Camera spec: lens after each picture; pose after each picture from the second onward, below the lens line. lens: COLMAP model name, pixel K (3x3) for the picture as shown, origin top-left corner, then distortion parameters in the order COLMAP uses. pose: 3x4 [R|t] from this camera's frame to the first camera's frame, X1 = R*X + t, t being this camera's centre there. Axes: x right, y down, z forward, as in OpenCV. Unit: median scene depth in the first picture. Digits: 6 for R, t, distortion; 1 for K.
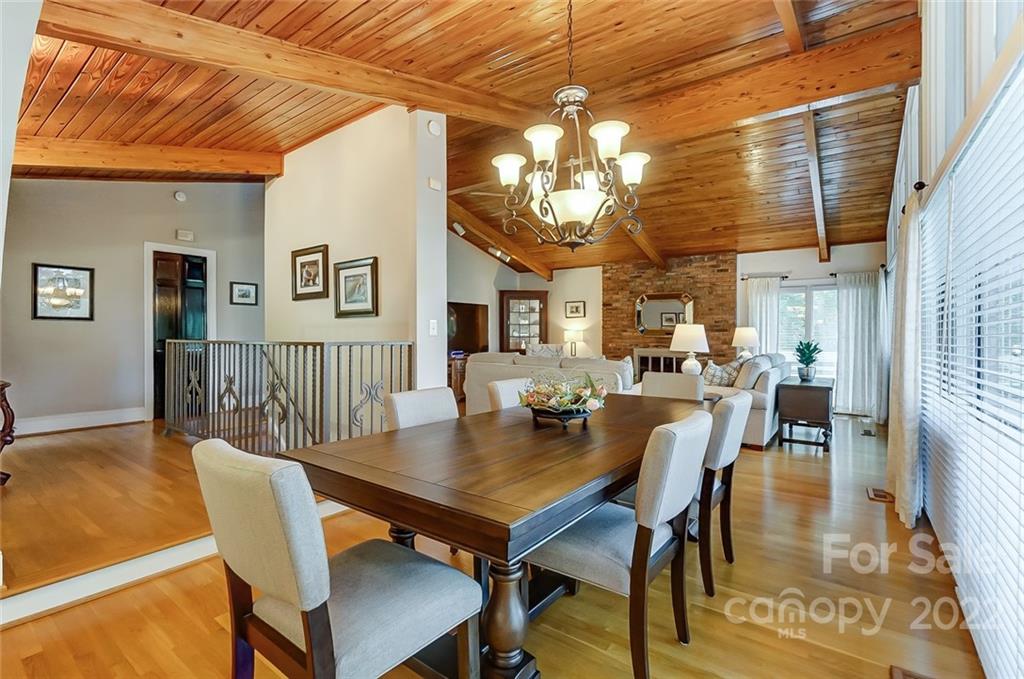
lens RADIAL K [[459.7, 0, 512.0], [0, 459.7, 339.5], [0, 0, 1]] dist [-0.003548, -0.000626]
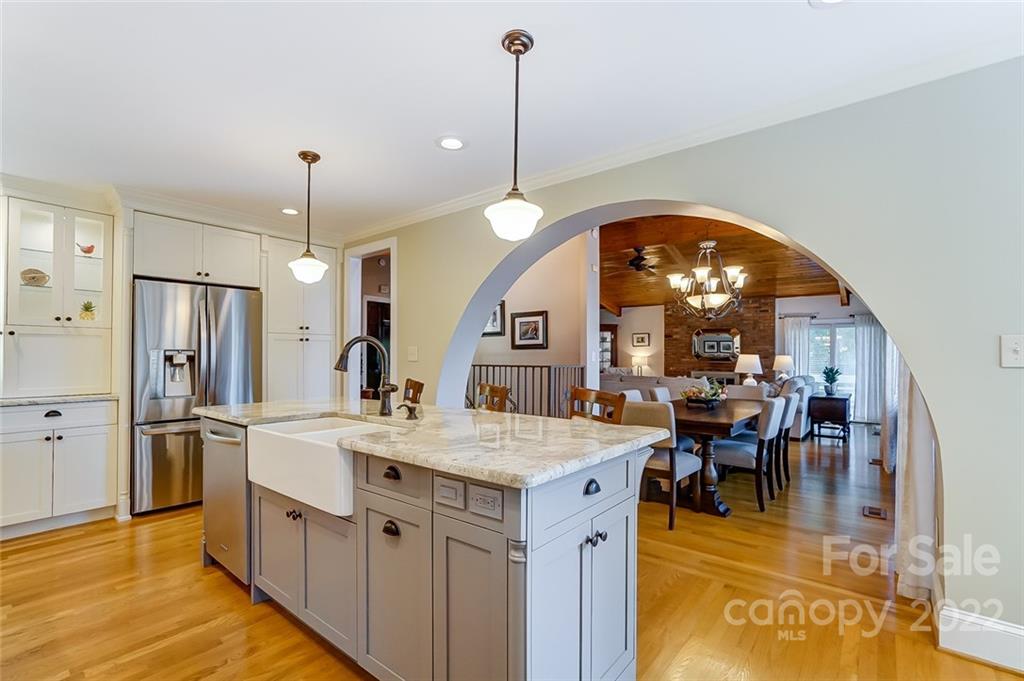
lens RADIAL K [[453.3, 0, 517.7], [0, 453.3, 354.5], [0, 0, 1]] dist [-0.000185, 0.000135]
pose [[0.999234, 0.005465, -0.038762, -0.267686], [-0.006142, 0.999830, -0.017384, -0.003266], [0.038660, 0.017608, 0.999097, -0.433265]]
